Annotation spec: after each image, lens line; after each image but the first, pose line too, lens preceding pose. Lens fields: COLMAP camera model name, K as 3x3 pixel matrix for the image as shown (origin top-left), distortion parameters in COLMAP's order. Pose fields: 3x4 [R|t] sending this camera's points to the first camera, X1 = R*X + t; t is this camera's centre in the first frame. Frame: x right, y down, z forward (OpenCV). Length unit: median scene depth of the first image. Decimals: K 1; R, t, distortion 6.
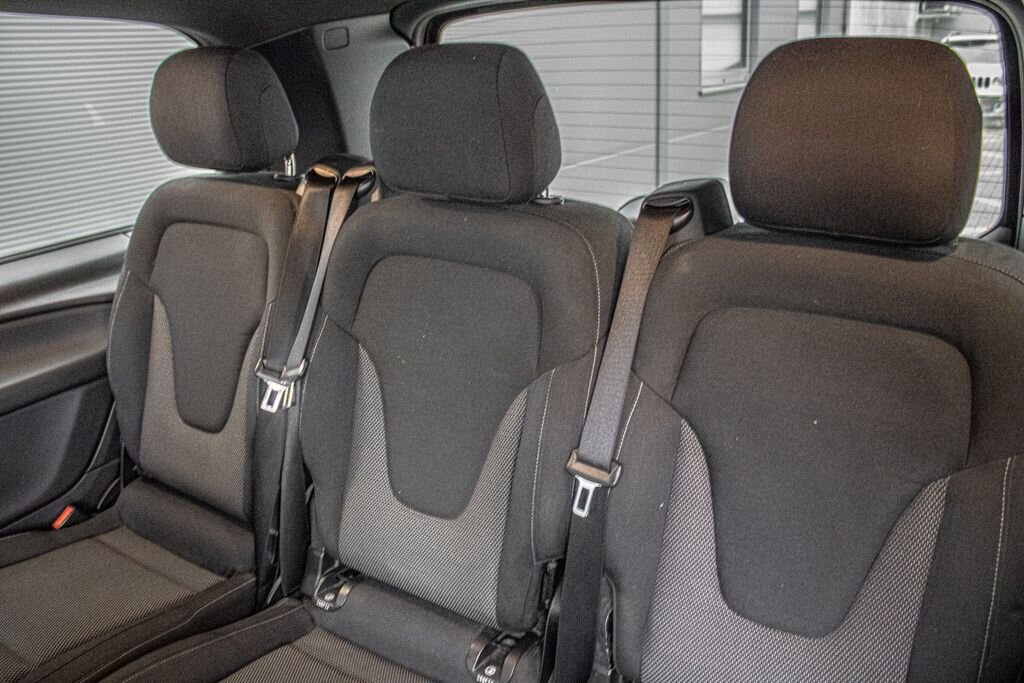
lens RADIAL K [[855.6, 0, 508.7], [0, 855.6, 347.4], [0, 0, 1]] dist [-0.150575, 0.113313]
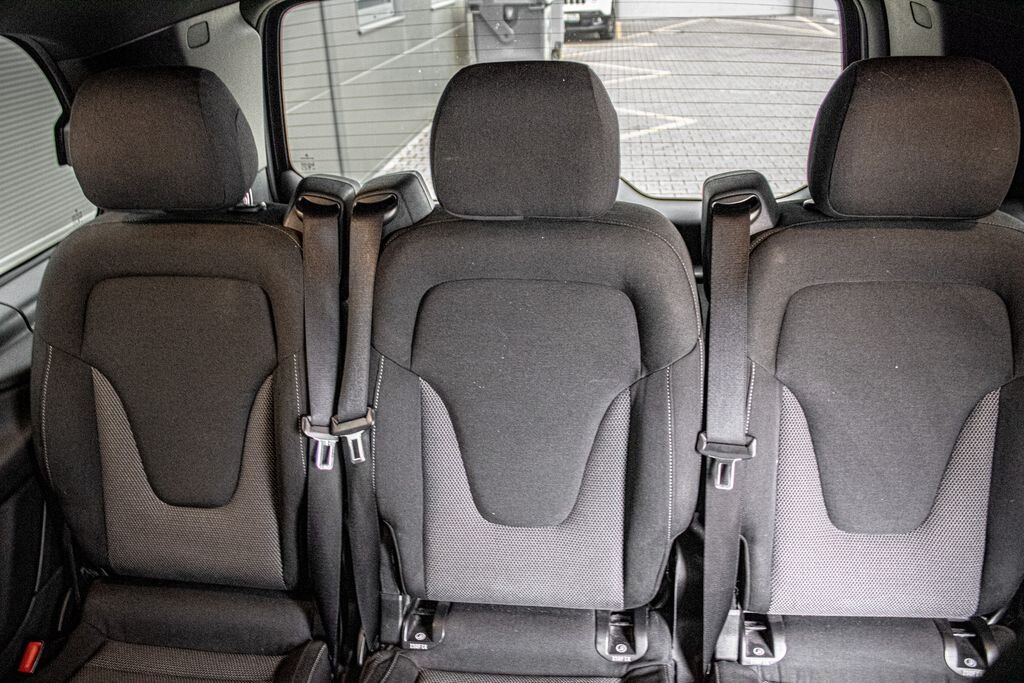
lens RADIAL K [[855.6, 0, 512.1], [0, 855.6, 335.3], [0, 0, 1]] dist [-0.150575, 0.113313]
pose [[0.887469, -0.200182, 0.415121, -0.388517], [0.170400, 0.979436, 0.108020, -0.112989], [-0.428208, -0.025128, 0.903331, 0.071502]]
